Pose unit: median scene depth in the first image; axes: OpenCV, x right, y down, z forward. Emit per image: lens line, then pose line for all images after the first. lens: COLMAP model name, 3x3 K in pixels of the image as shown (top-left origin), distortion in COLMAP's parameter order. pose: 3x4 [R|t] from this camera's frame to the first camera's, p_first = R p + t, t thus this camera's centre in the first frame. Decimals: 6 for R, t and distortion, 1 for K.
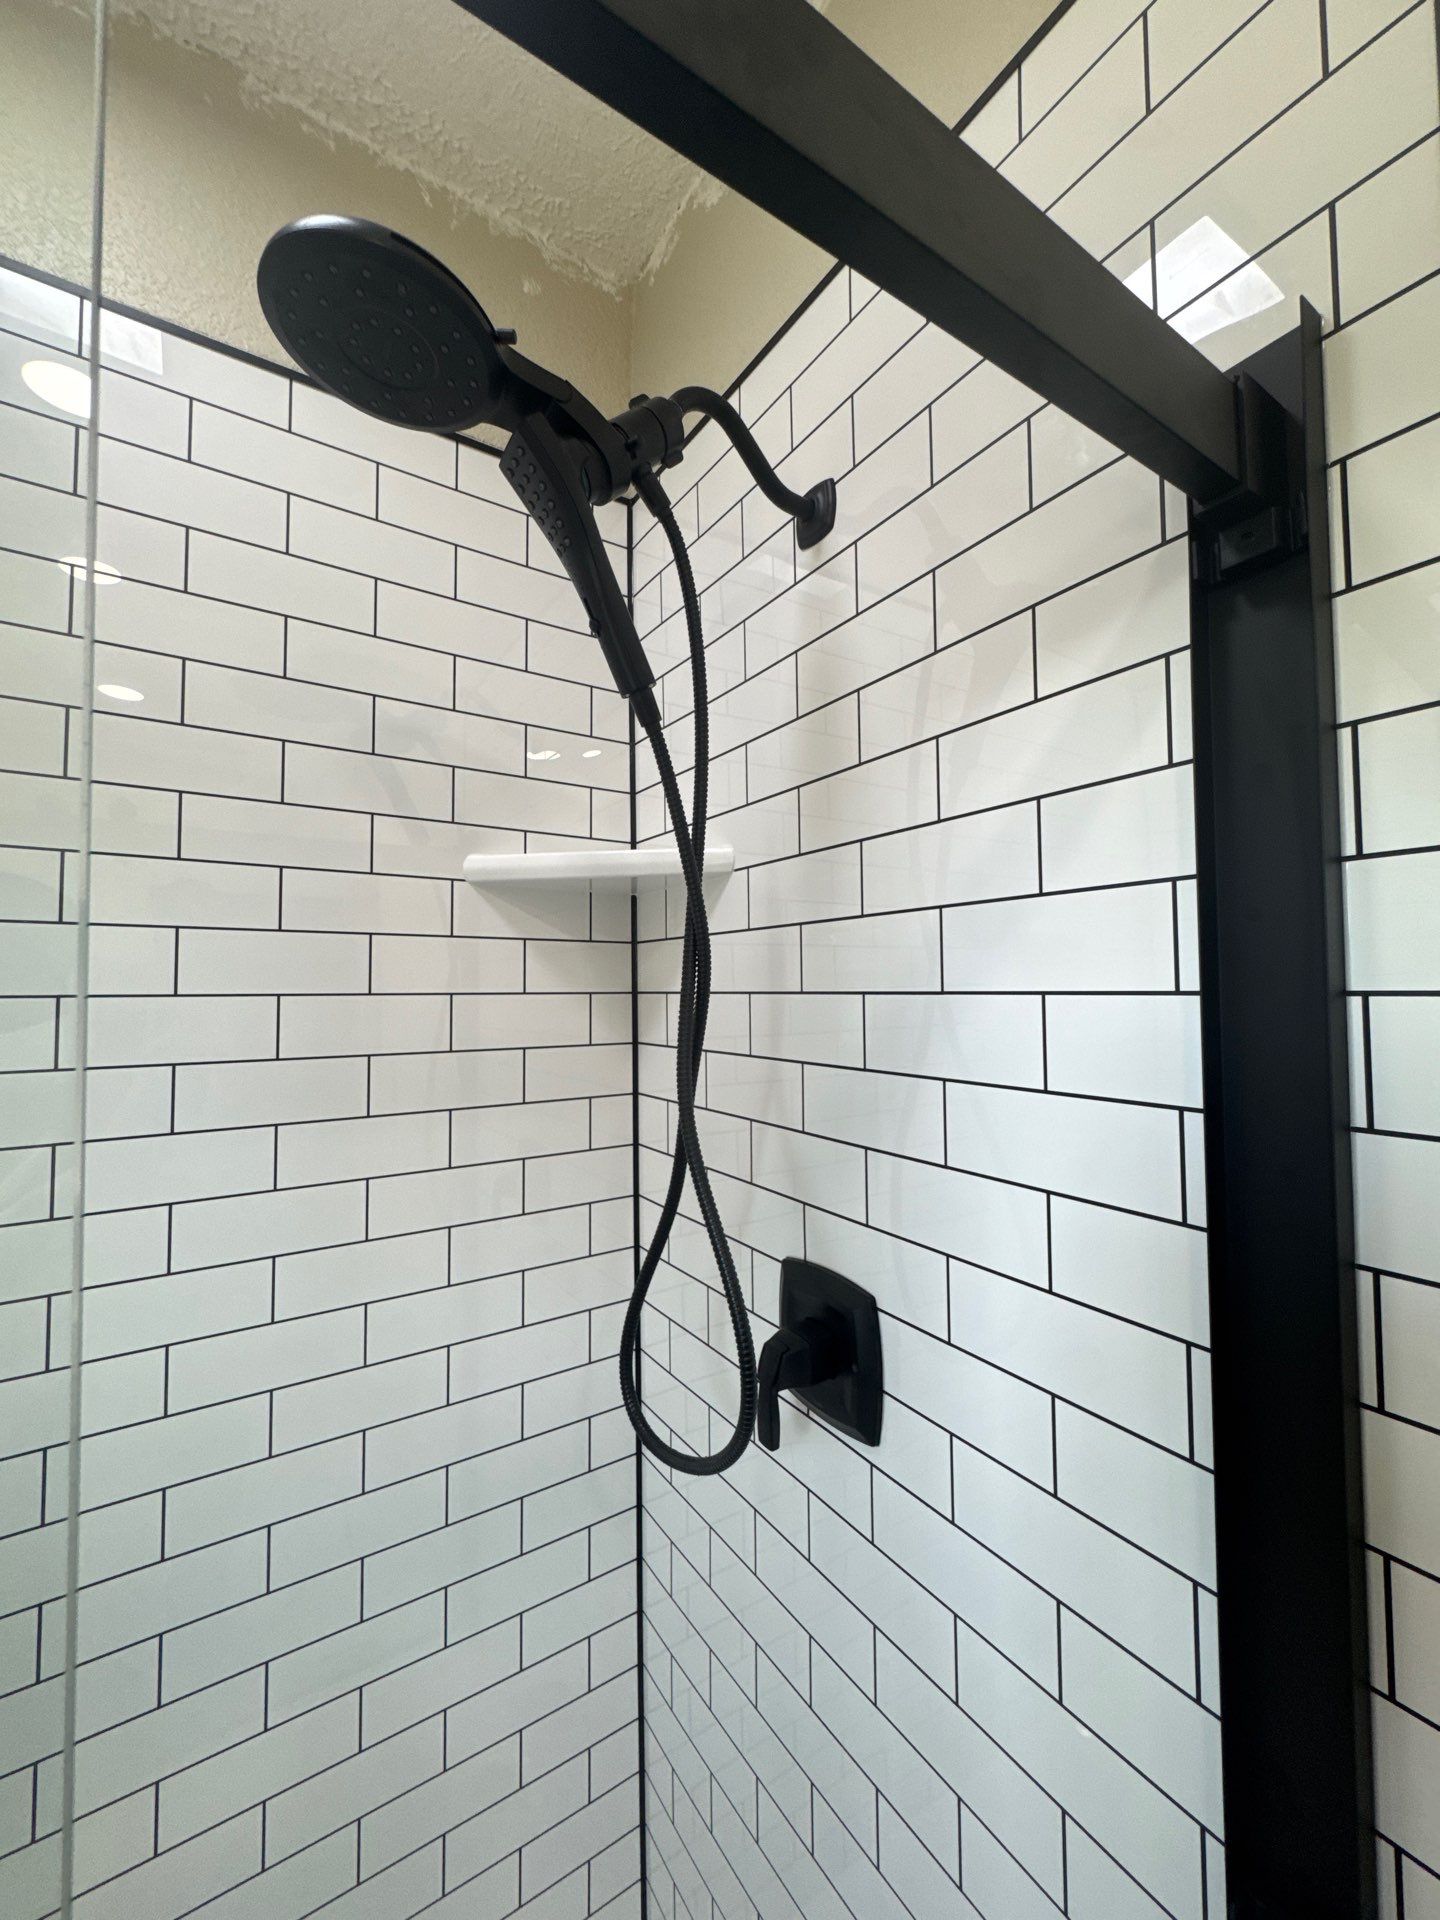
lens RADIAL K [[769.1, 0, 718.8], [0, 769.1, 962.6], [0, 0, 1]] dist [-0.003263, 0.000831]
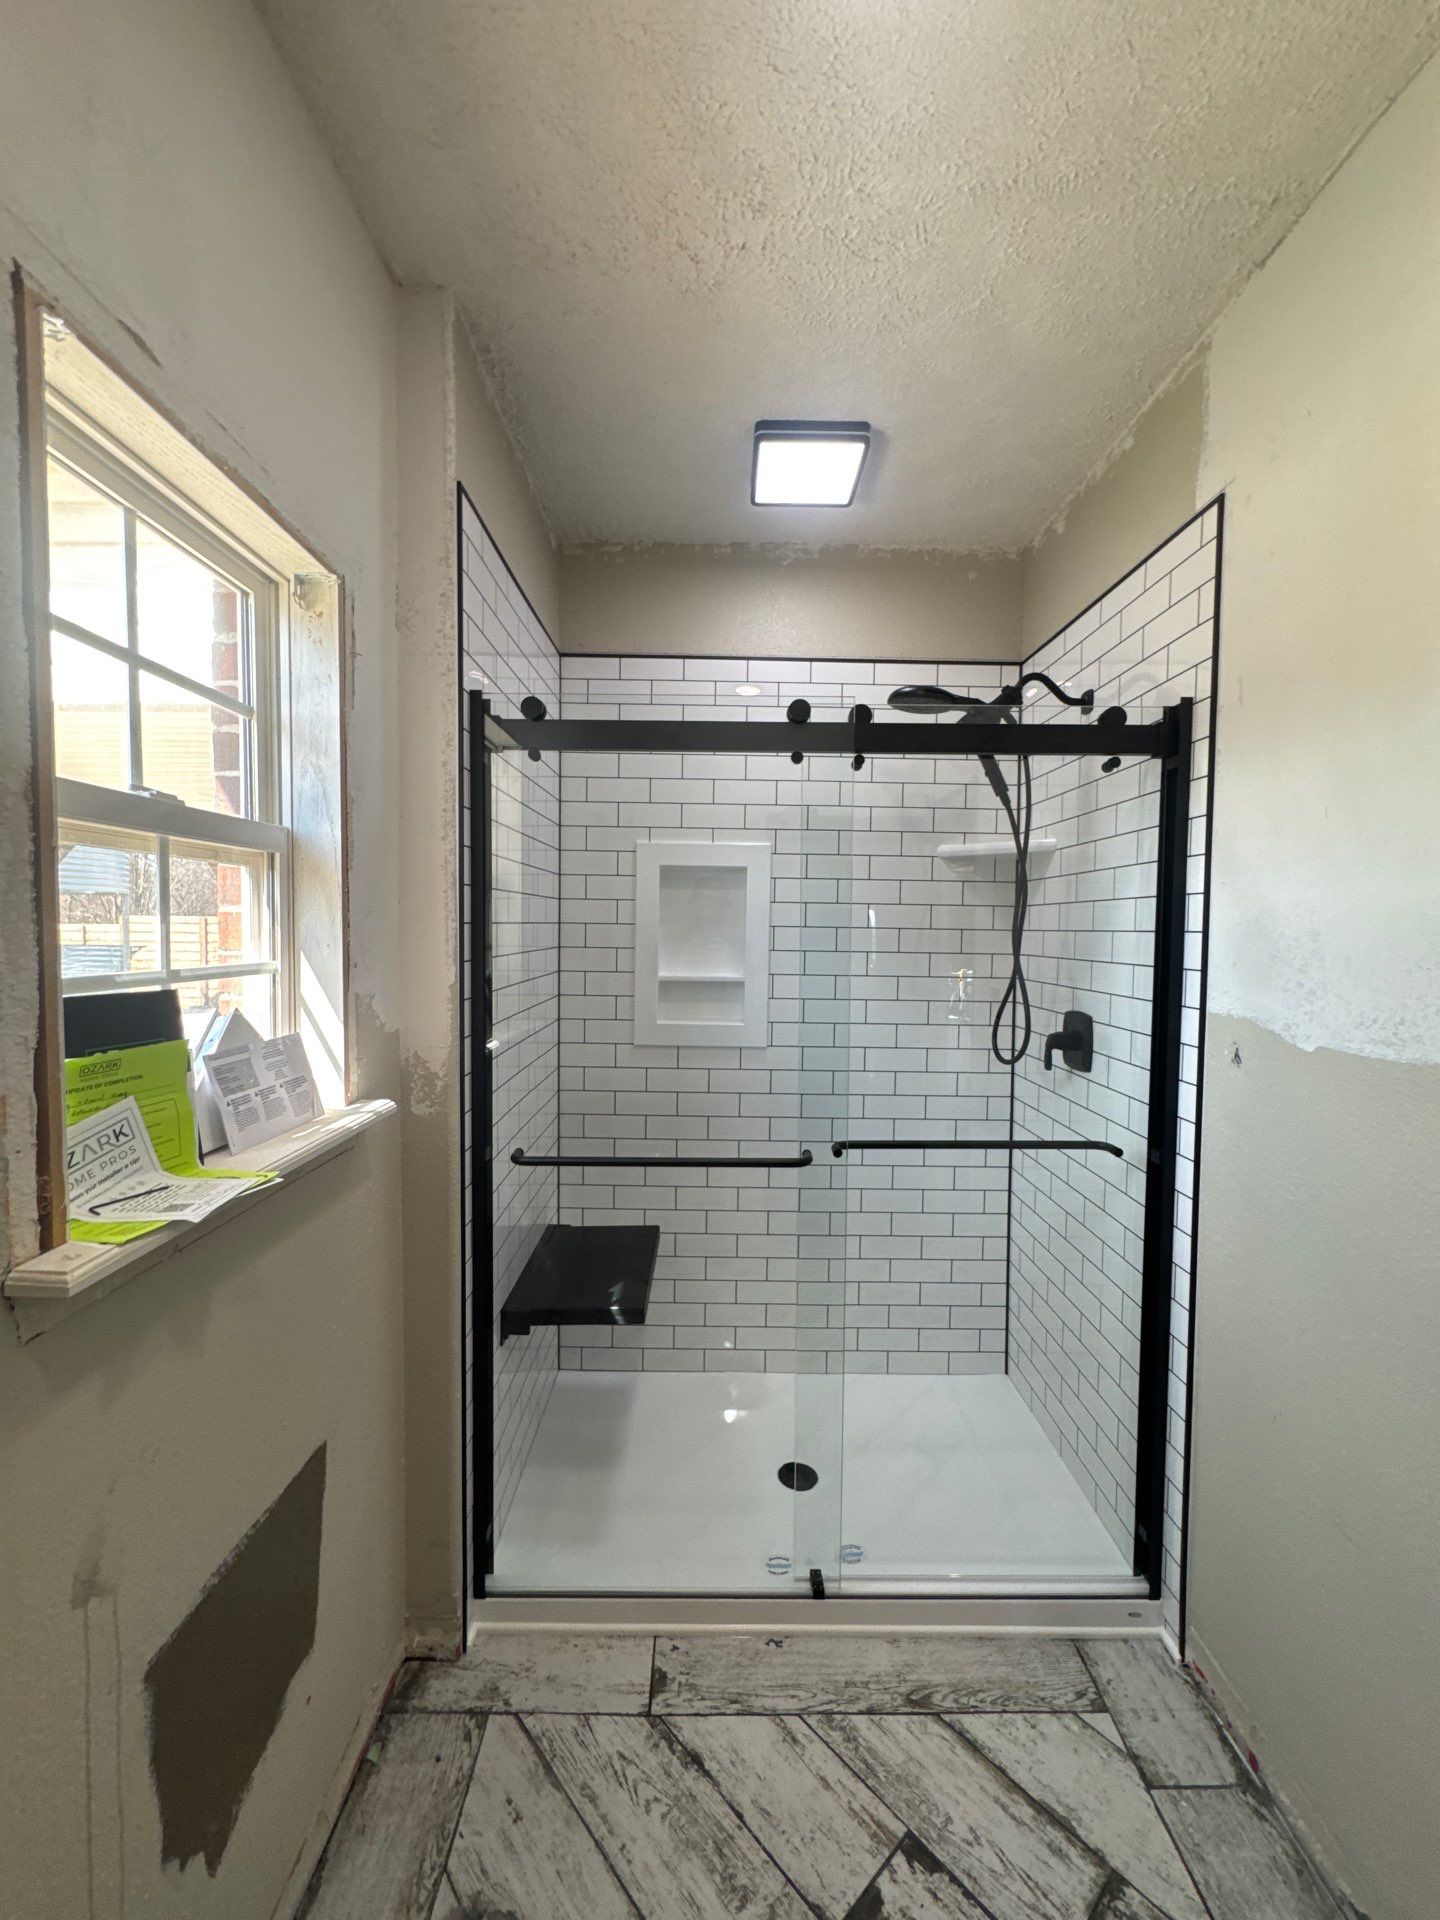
lens RADIAL K [[769.1, 0, 722.8], [0, 769.1, 956.8], [0, 0, 1]] dist [-0.003263, 0.000831]
pose [[0.842198, 0.037423, -0.537868, 0.392626], [0.000914, 0.997488, 0.070834, 0.031475], [0.539168, -0.060148, 0.840048, -1.349505]]
